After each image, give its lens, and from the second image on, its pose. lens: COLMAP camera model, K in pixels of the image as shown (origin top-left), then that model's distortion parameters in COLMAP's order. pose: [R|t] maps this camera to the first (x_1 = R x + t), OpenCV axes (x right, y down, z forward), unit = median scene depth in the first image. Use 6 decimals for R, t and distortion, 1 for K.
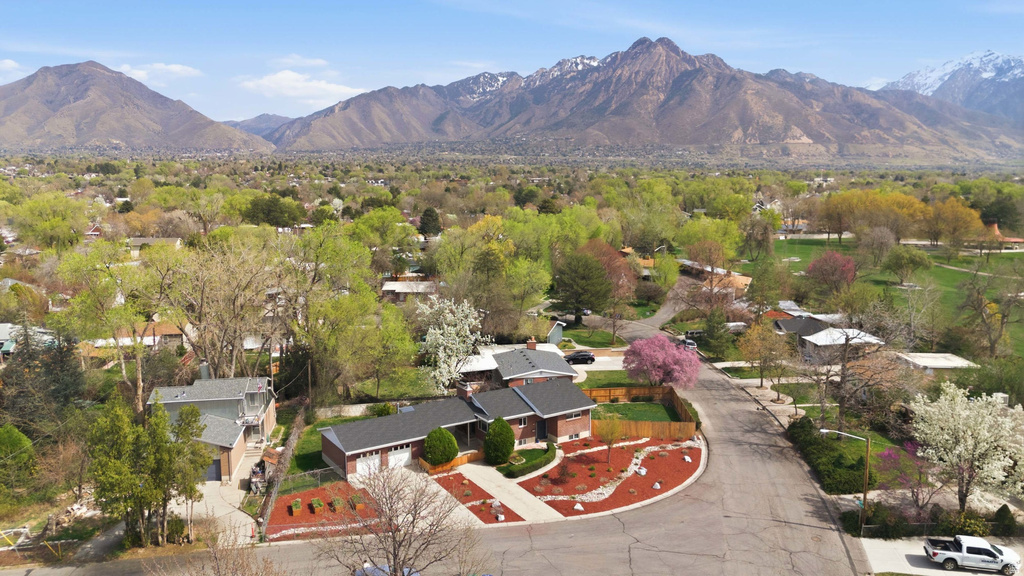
lens RADIAL K [[750.2, 0, 512.0], [0, 750.2, 288.0], [0, 0, 1]] dist [0.106716, -0.123465]
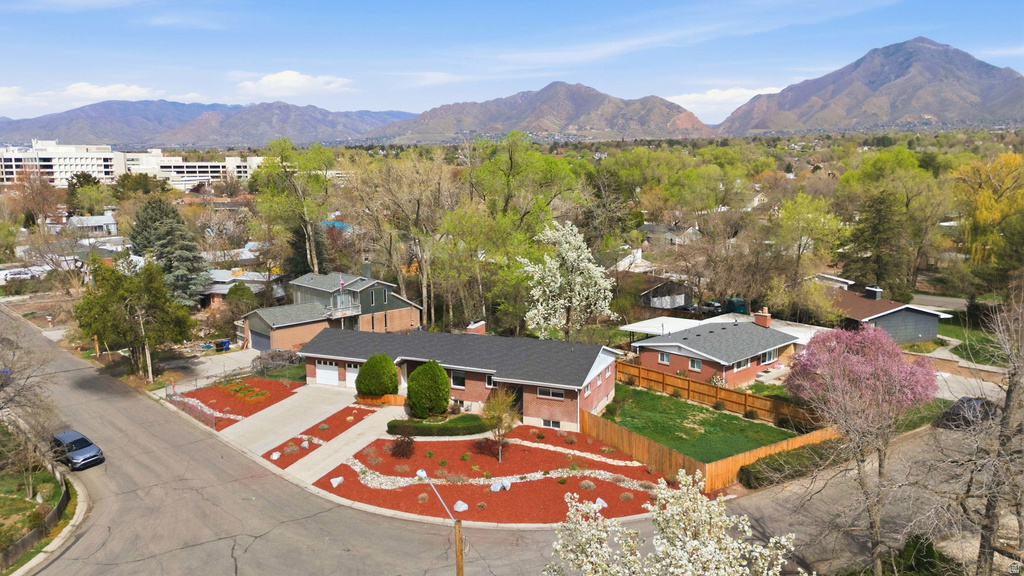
lens RADIAL K [[750.2, 0, 512.0], [0, 750.2, 288.0], [0, 0, 1]] dist [0.106716, -0.123465]
pose [[0.565372, 0.134881, -0.813733, 0.711856], [-0.111686, 0.989972, 0.086495, 0.023454], [0.817240, 0.041981, 0.574767, 0.677243]]
